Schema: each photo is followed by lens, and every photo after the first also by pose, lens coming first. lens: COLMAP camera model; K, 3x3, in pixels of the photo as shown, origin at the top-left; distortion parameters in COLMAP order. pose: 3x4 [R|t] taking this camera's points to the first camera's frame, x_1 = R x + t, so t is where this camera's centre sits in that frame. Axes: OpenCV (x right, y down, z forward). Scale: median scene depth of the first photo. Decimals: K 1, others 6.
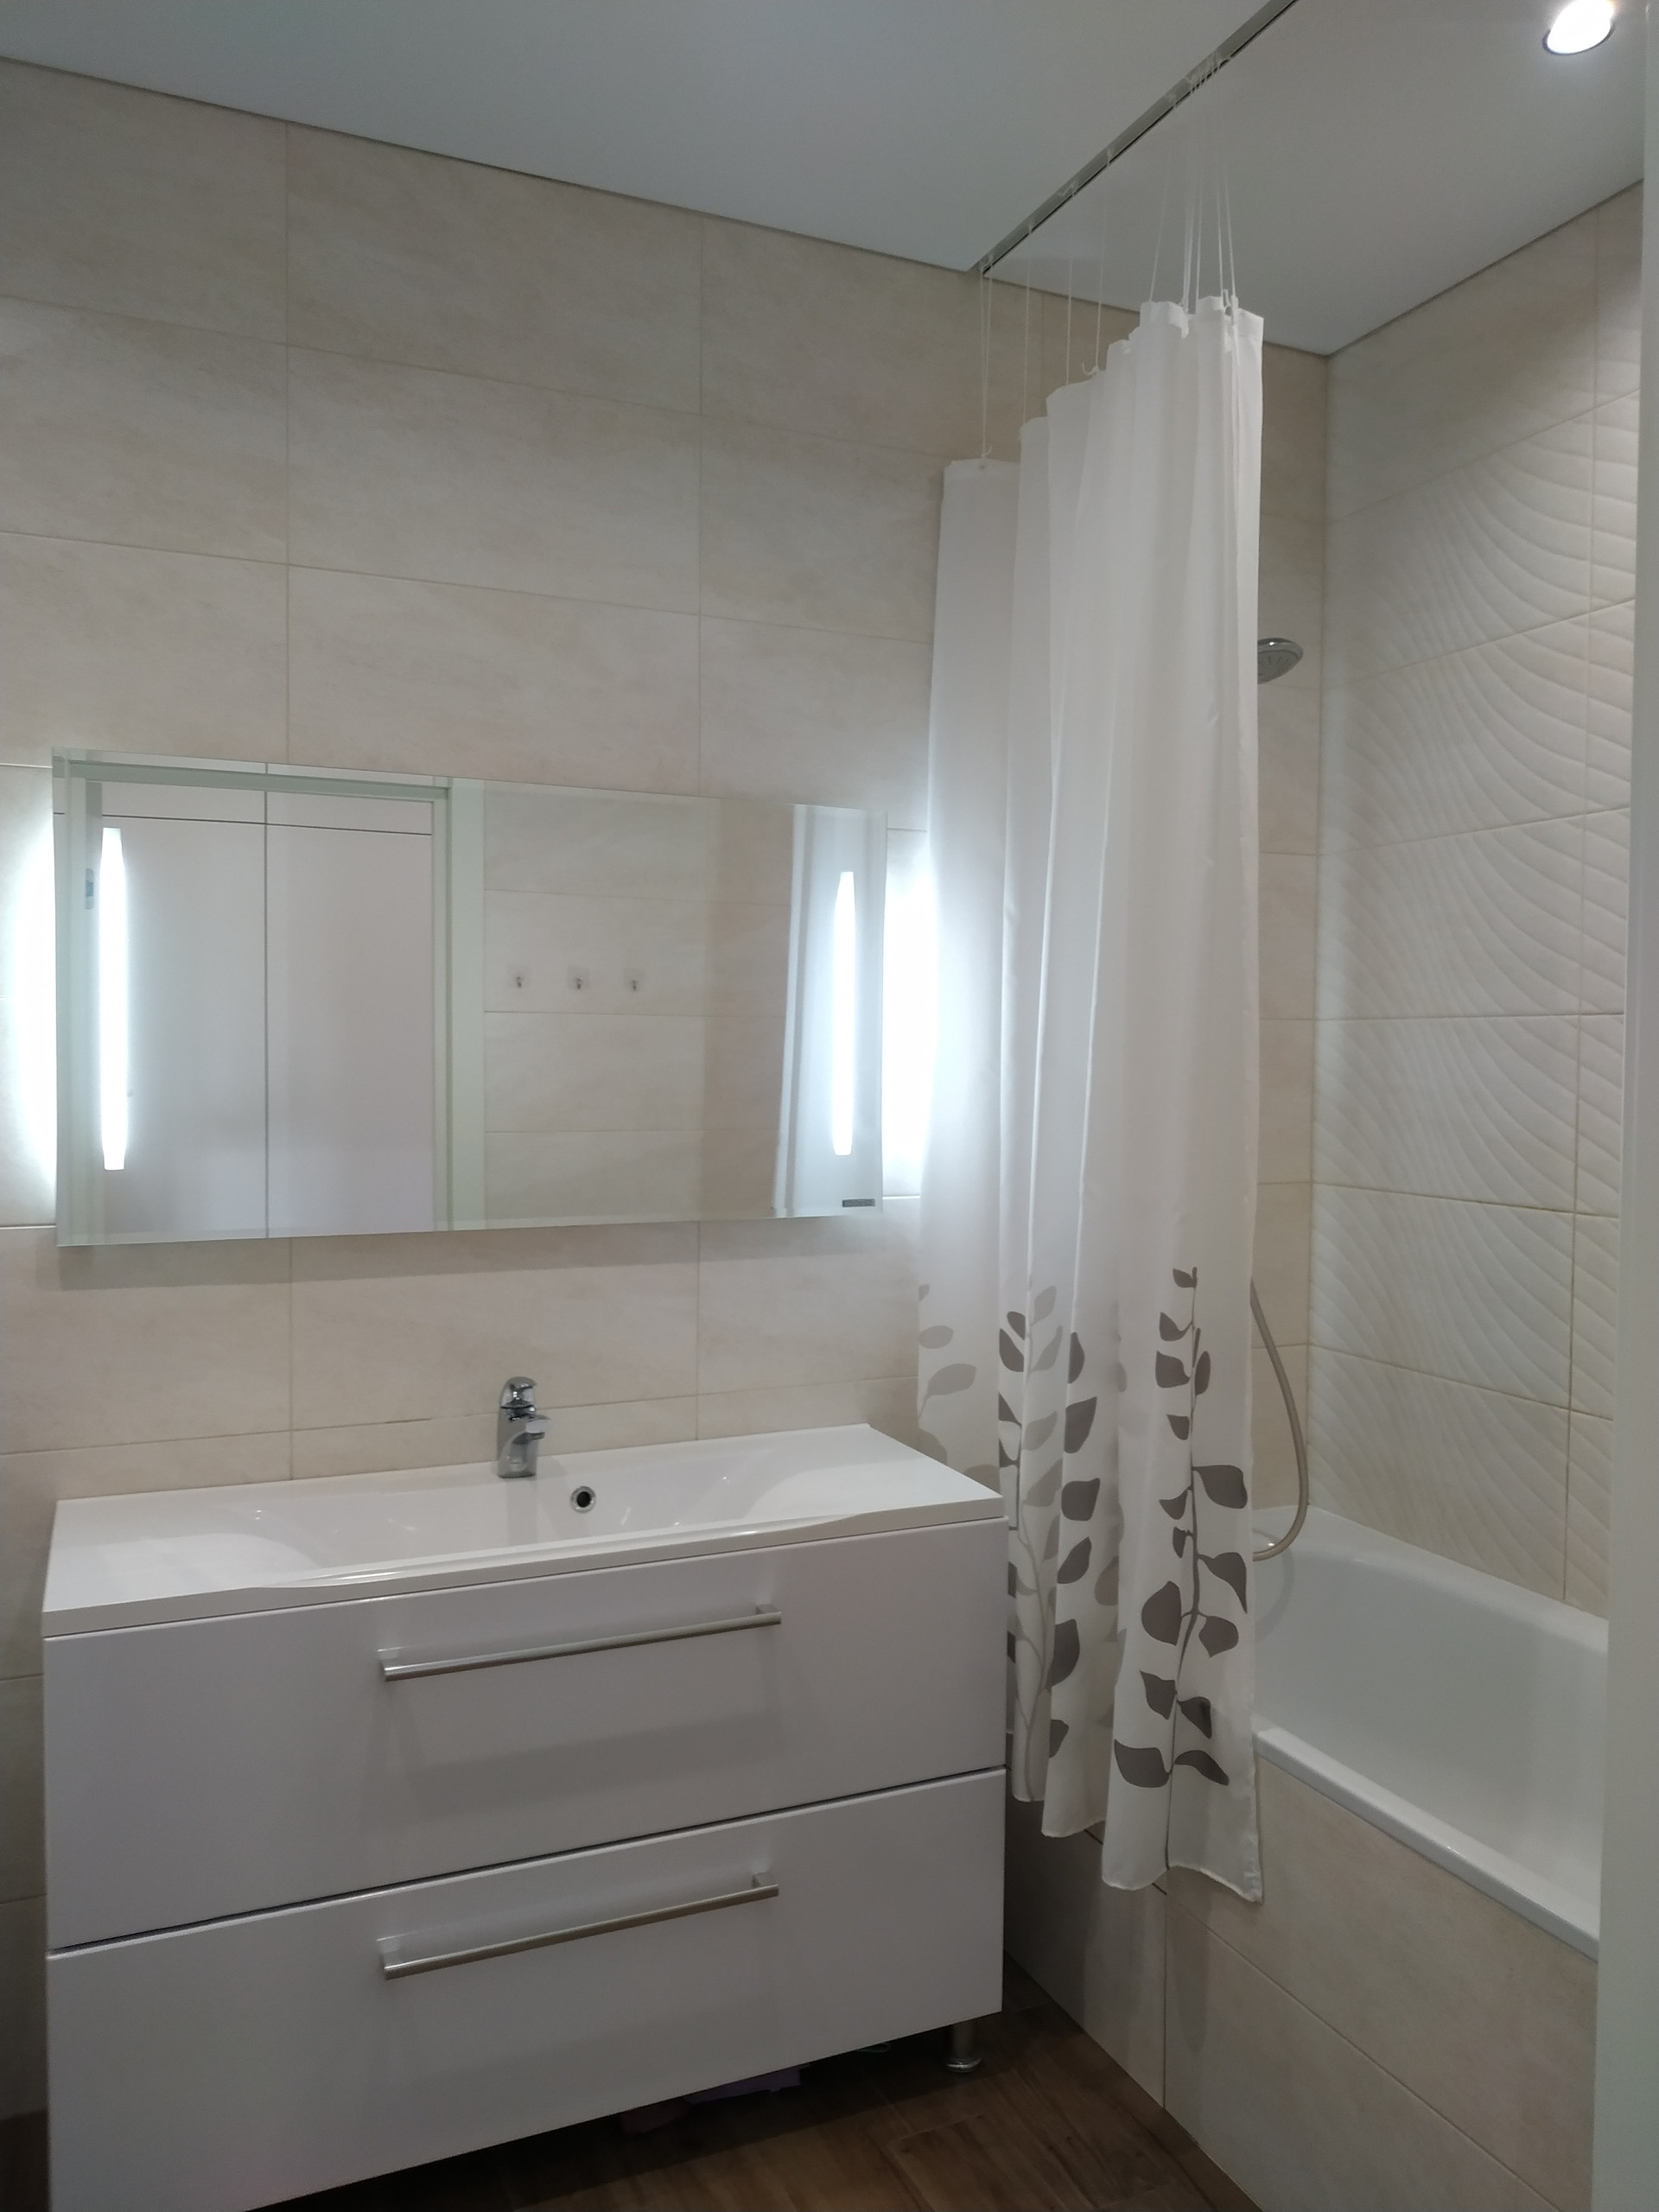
lens RADIAL K [[1634.1, 0, 831.0], [0, 1634.1, 1089.2], [0, 0, 1]] dist [0.002055, 0.006229]
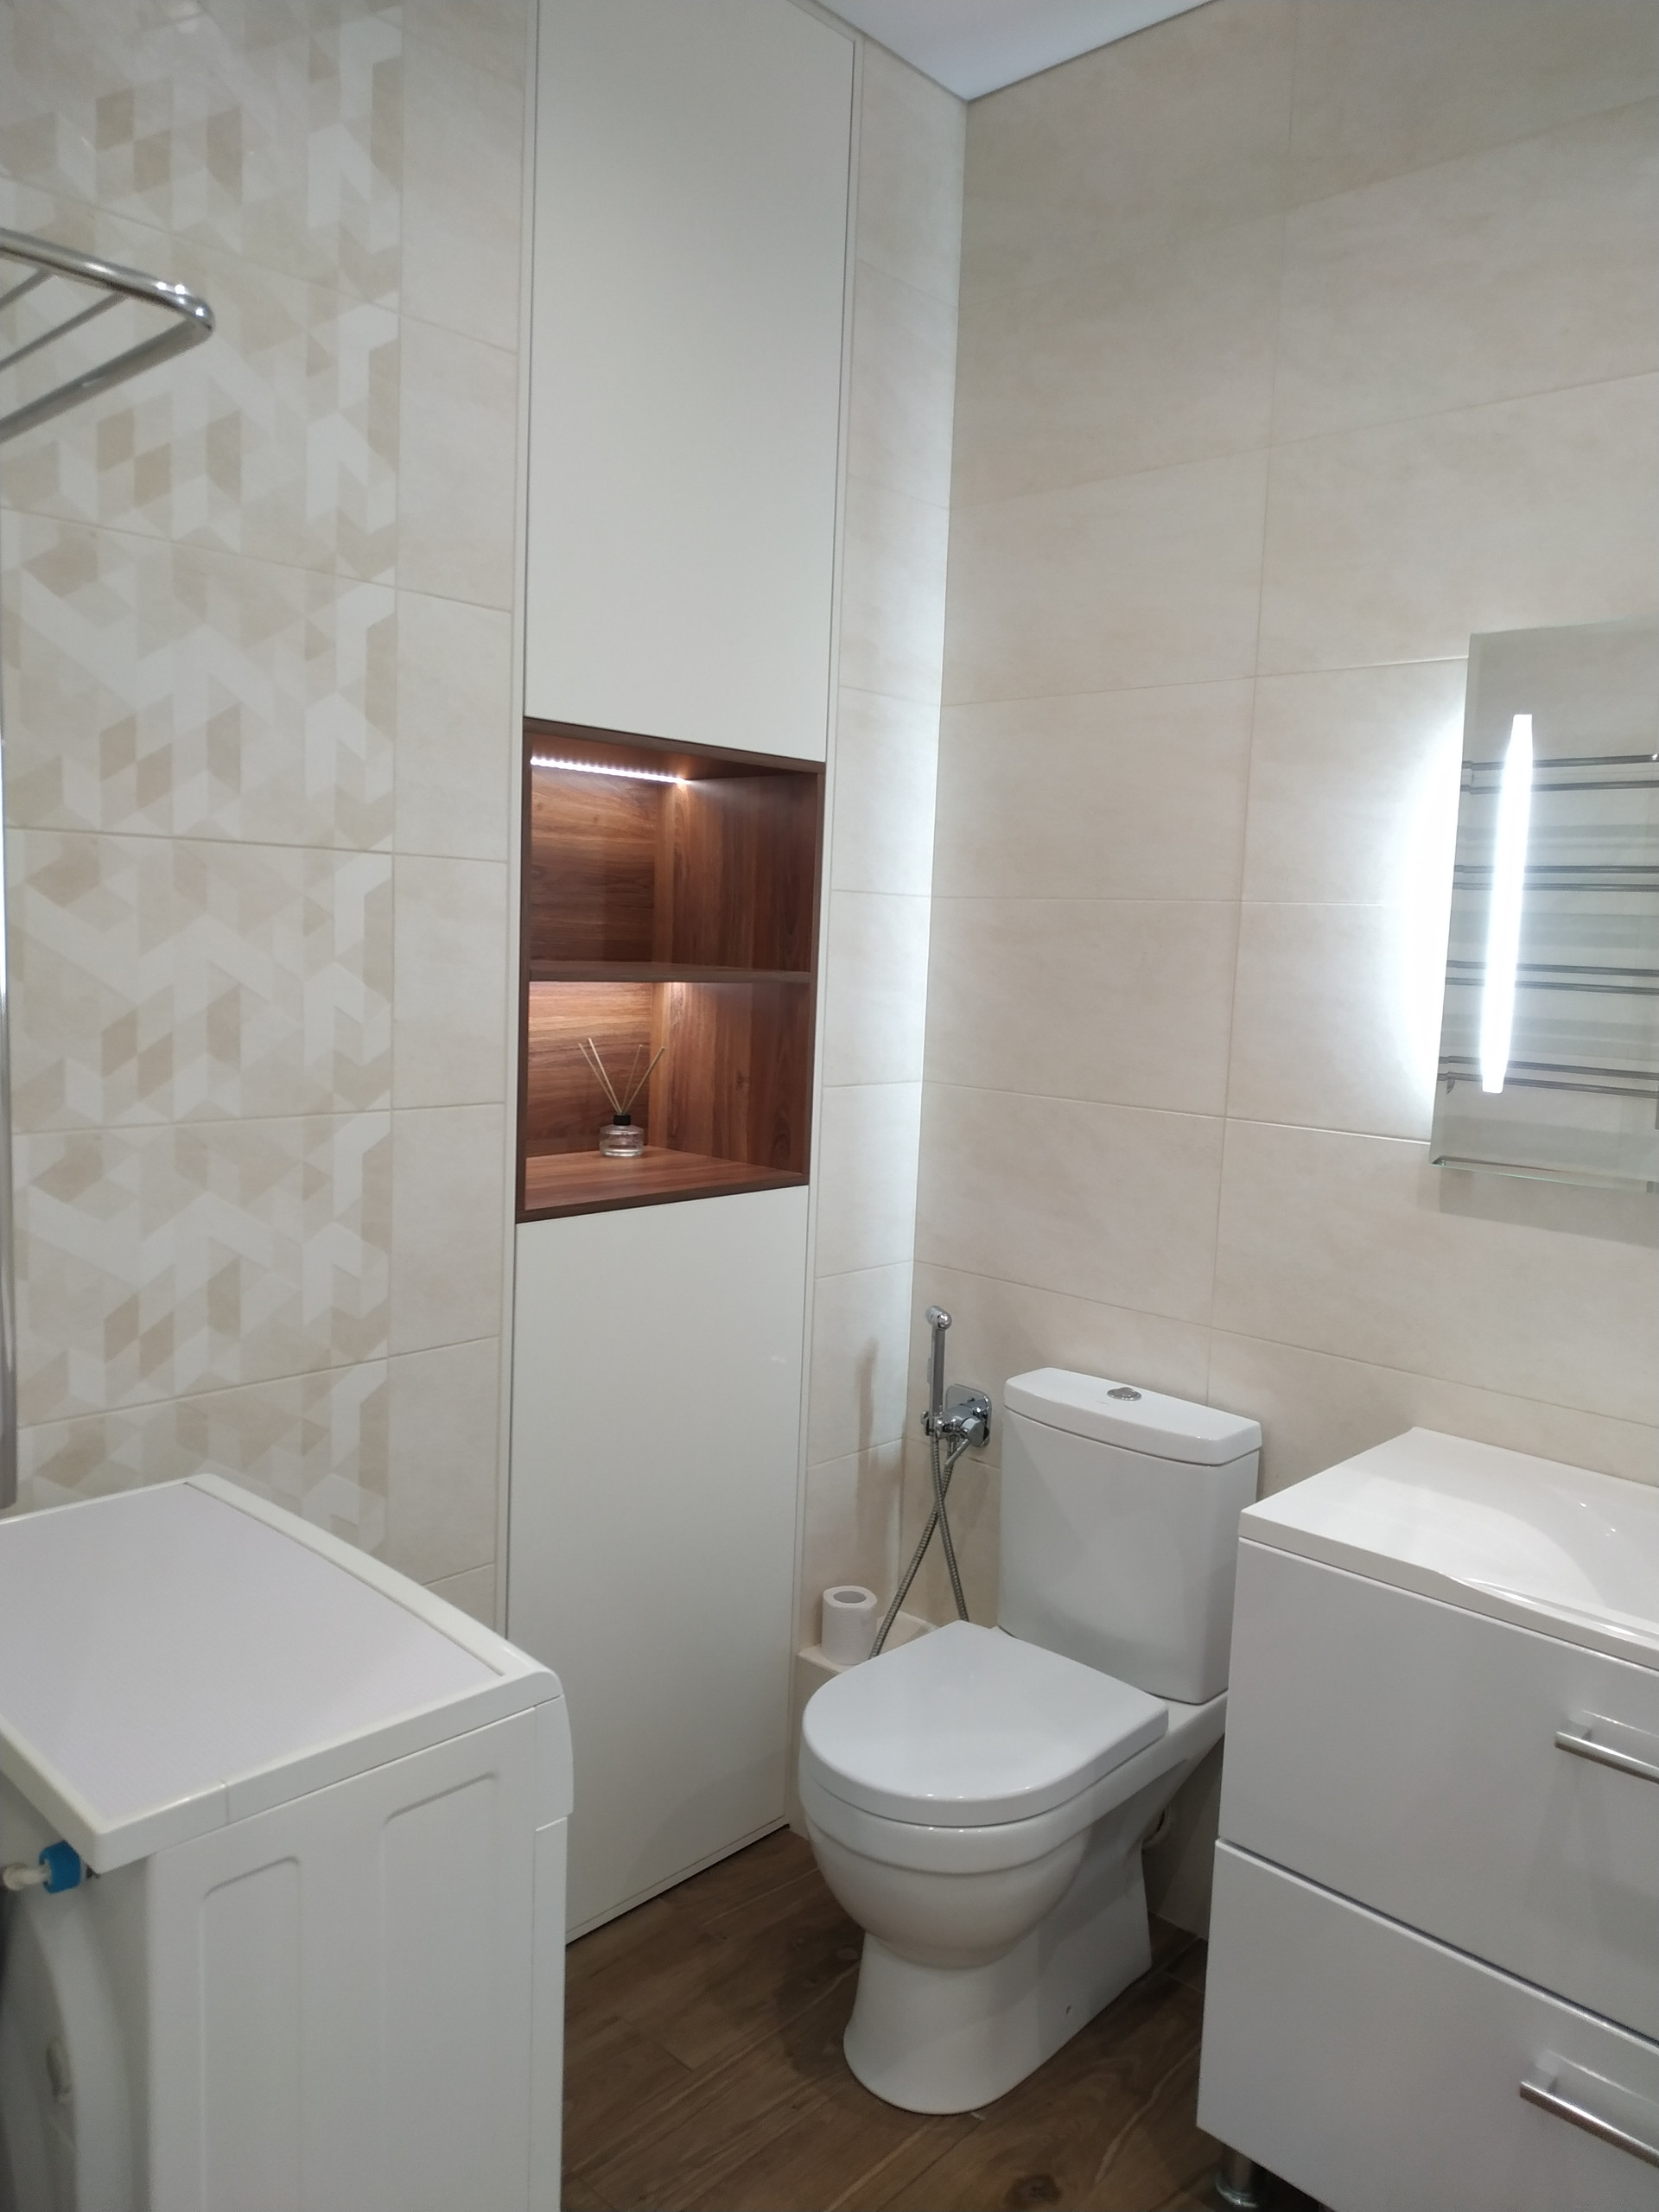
lens RADIAL K [[1634.1, 0, 831.0], [0, 1634.1, 1089.2], [0, 0, 1]] dist [0.002055, 0.006229]
pose [[0.399337, 0.099366, -0.911404, 0.249725], [-0.061849, 0.994764, 0.081355, -0.003715], [0.914716, 0.023881, 0.403391, 0.292207]]
